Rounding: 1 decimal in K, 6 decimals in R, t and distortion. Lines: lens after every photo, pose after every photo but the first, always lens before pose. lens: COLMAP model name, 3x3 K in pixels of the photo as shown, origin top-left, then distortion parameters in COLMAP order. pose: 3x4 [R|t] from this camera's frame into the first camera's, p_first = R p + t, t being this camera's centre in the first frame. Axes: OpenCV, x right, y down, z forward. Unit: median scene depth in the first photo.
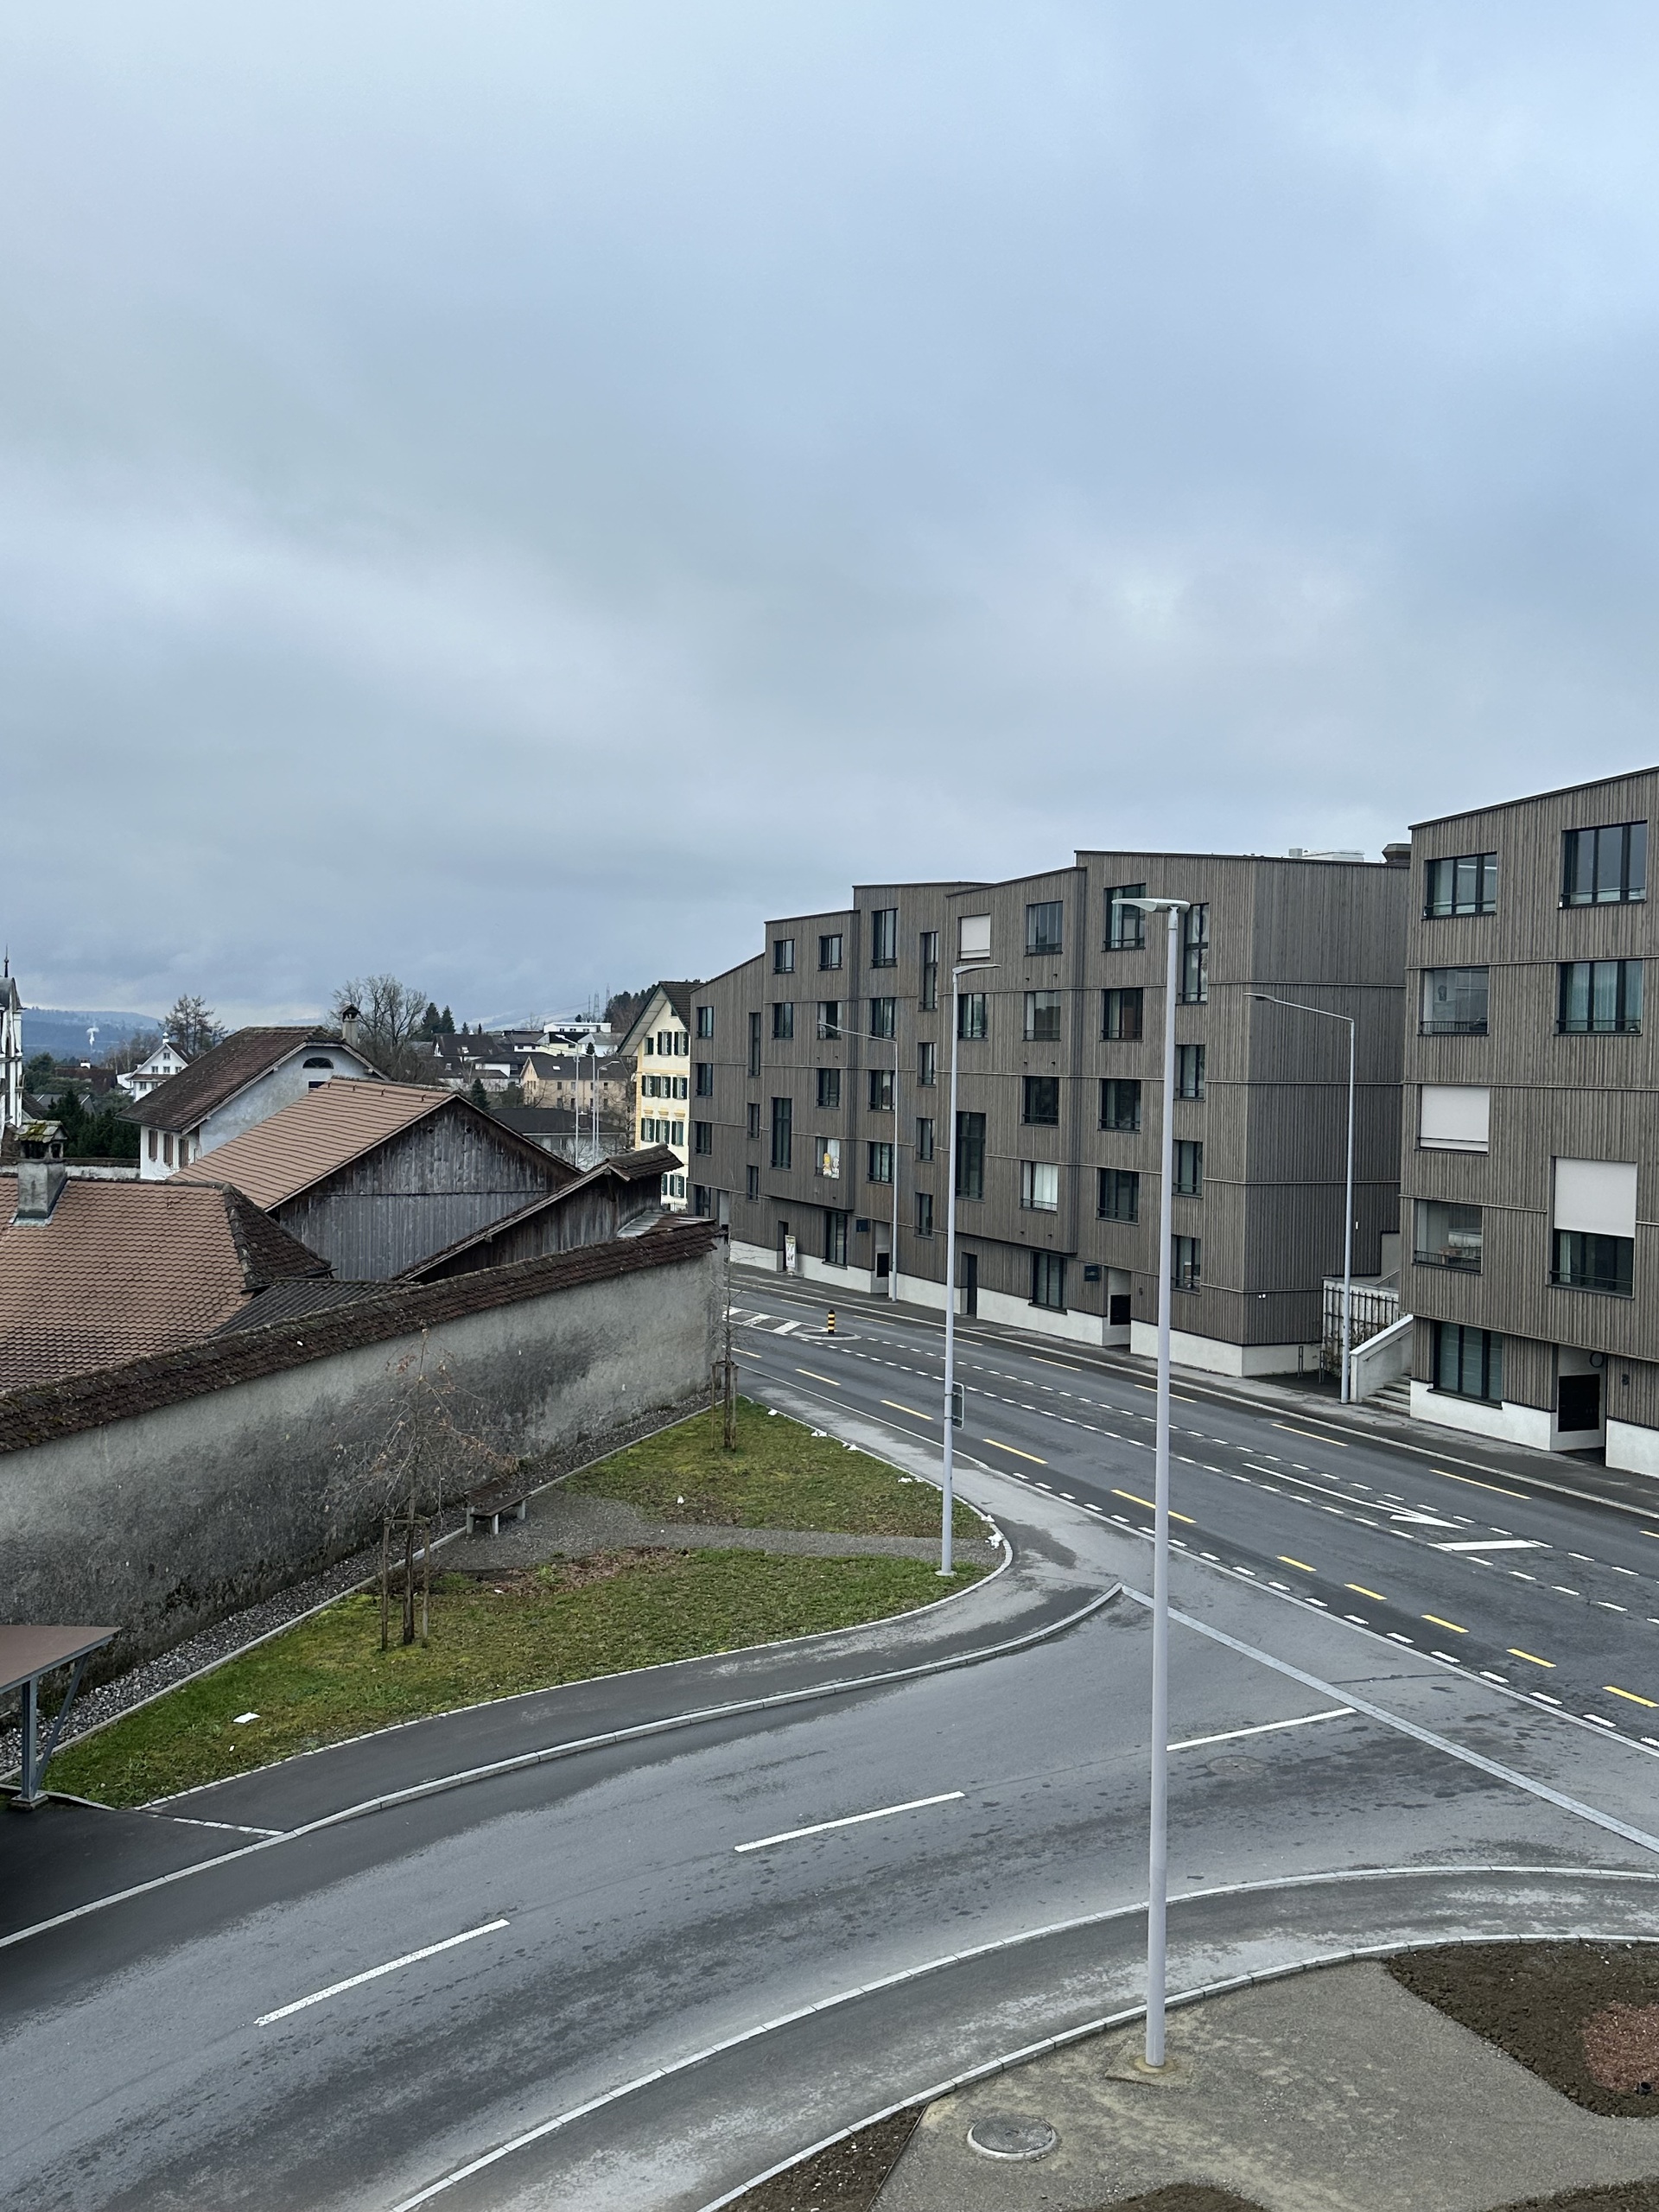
lens RADIAL K [[2030.8, 0, 829.5], [0, 2030.8, 1106.0], [0, 0, 1]] dist [0.149238, -0.288596]
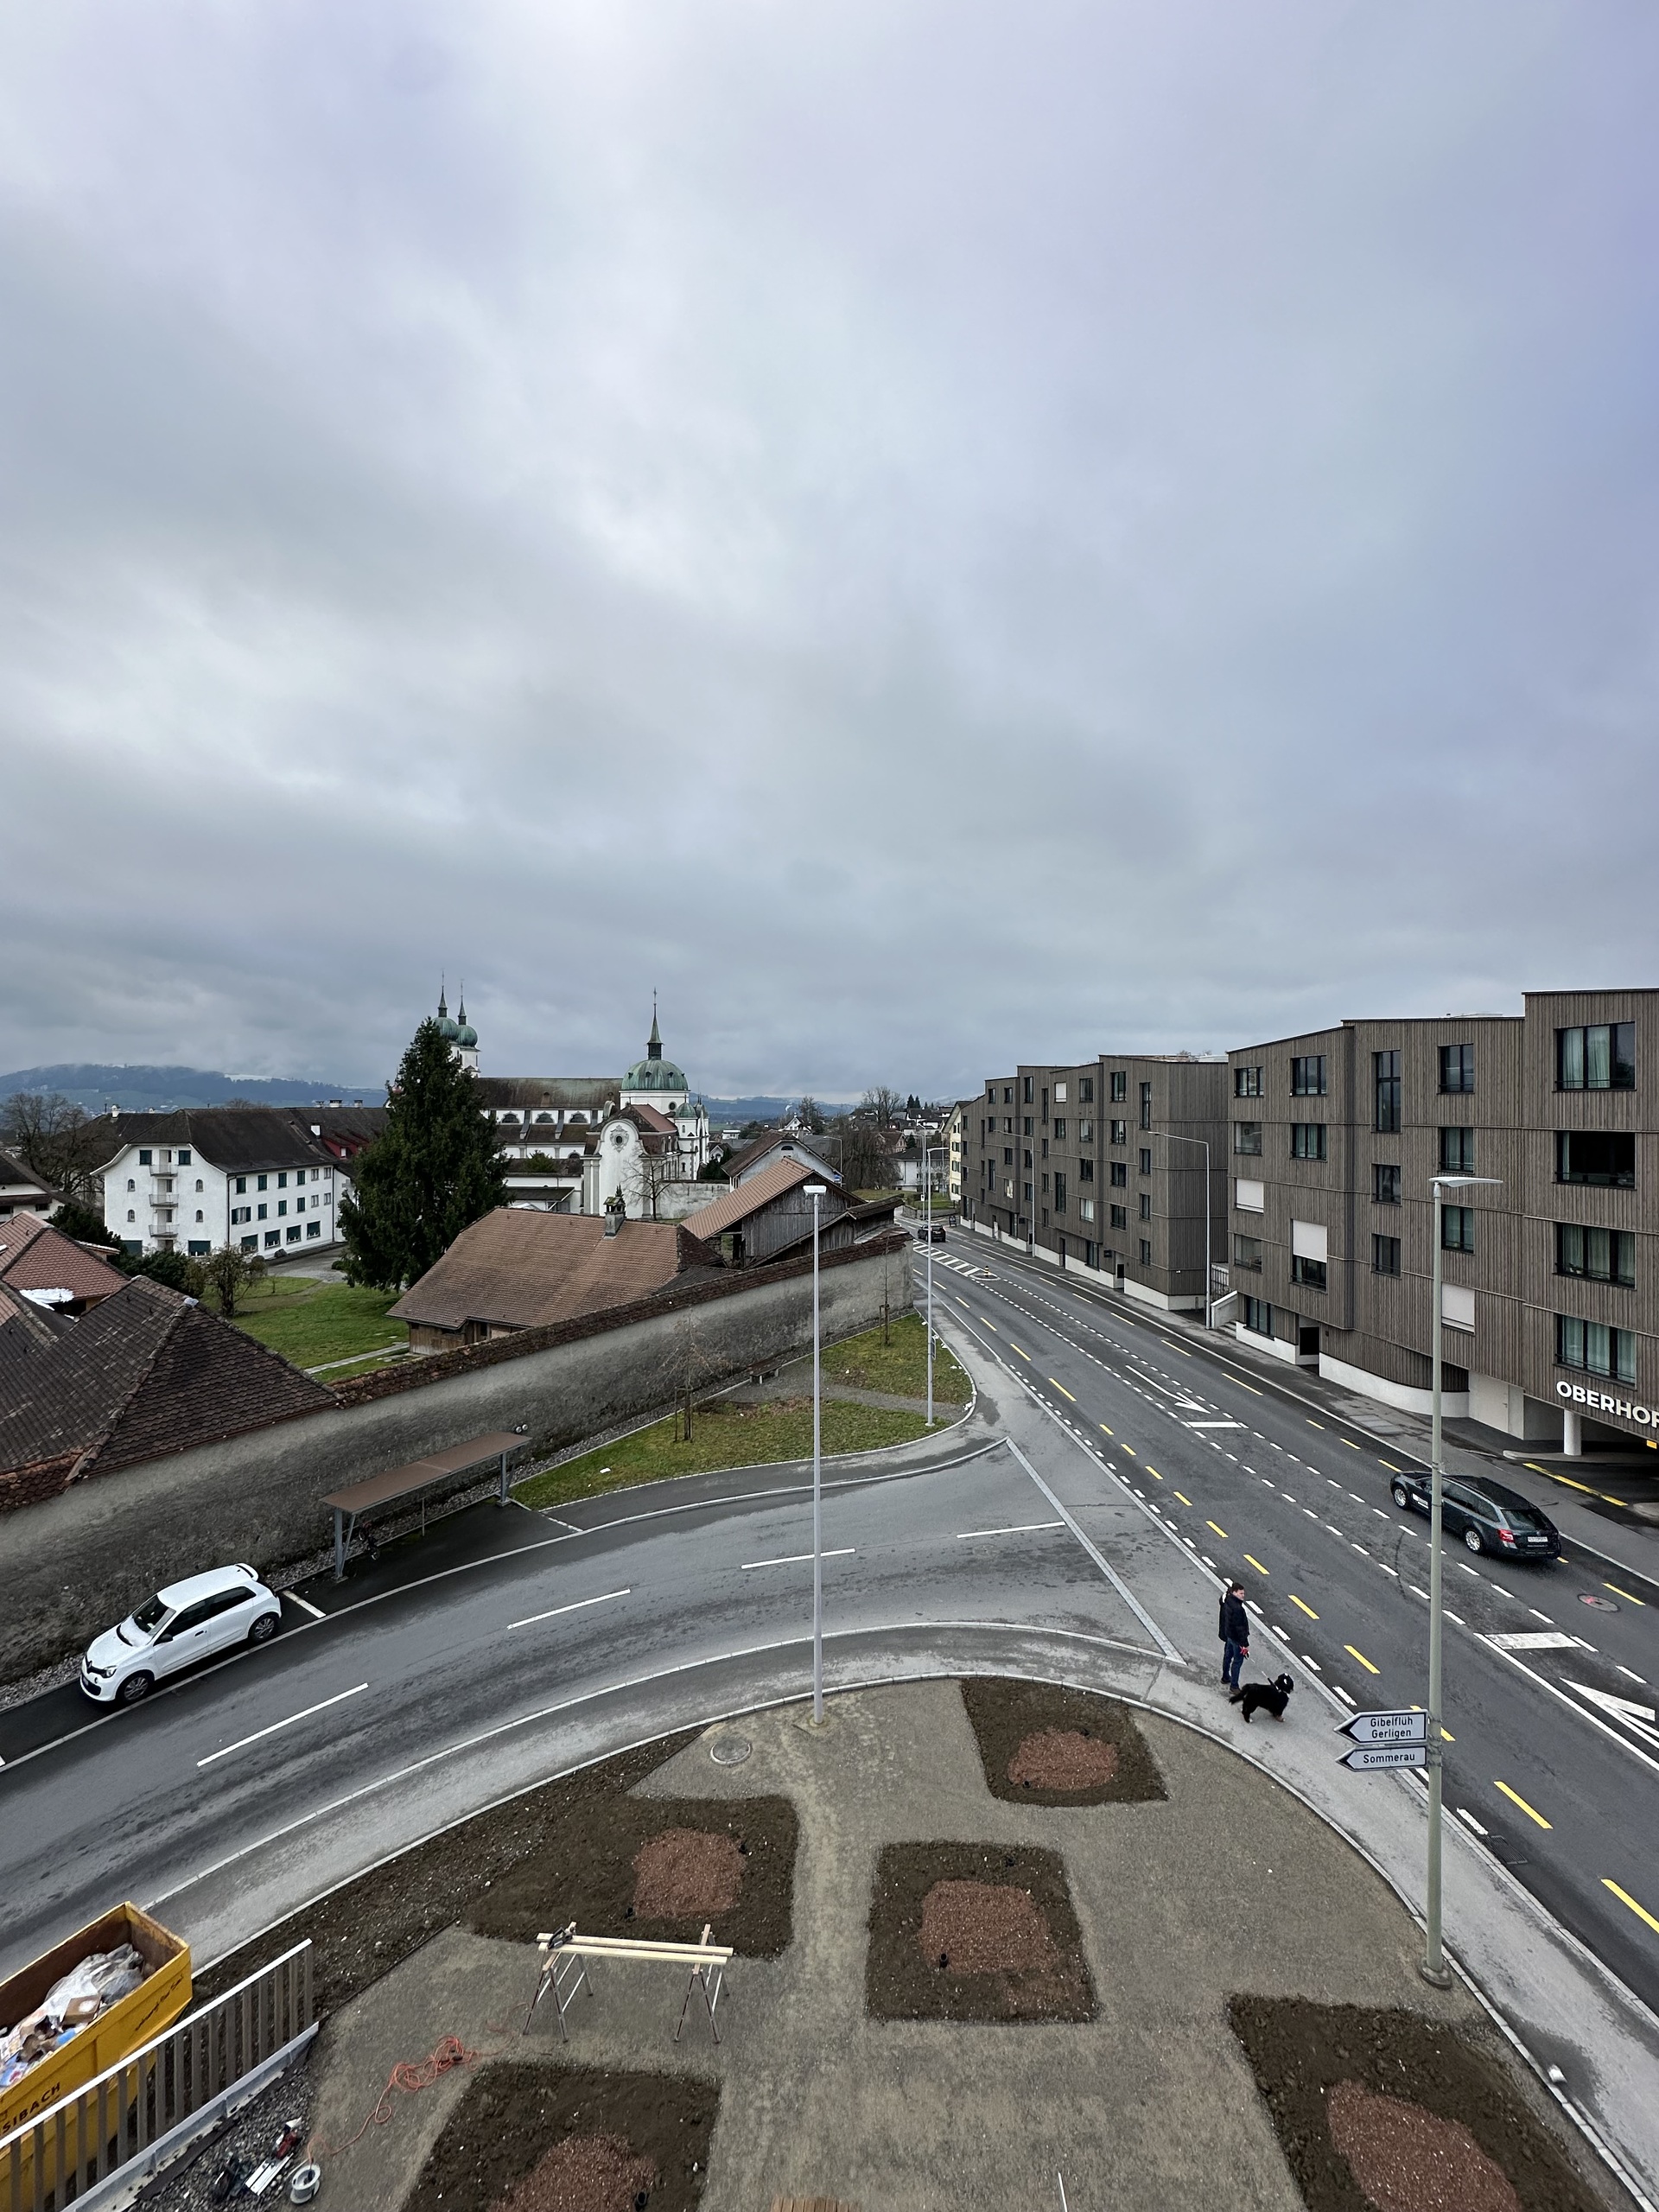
lens RADIAL K [[889.1, 0, 829.5], [0, 889.1, 1106.0], [0, 0, 1]] dist [-0.008827, 0.000030]
pose [[0.955810, -0.017096, -0.293489, 0.182942], [0.007762, 0.999427, -0.032940, -0.063197], [0.293884, 0.029207, 0.955395, 0.036113]]
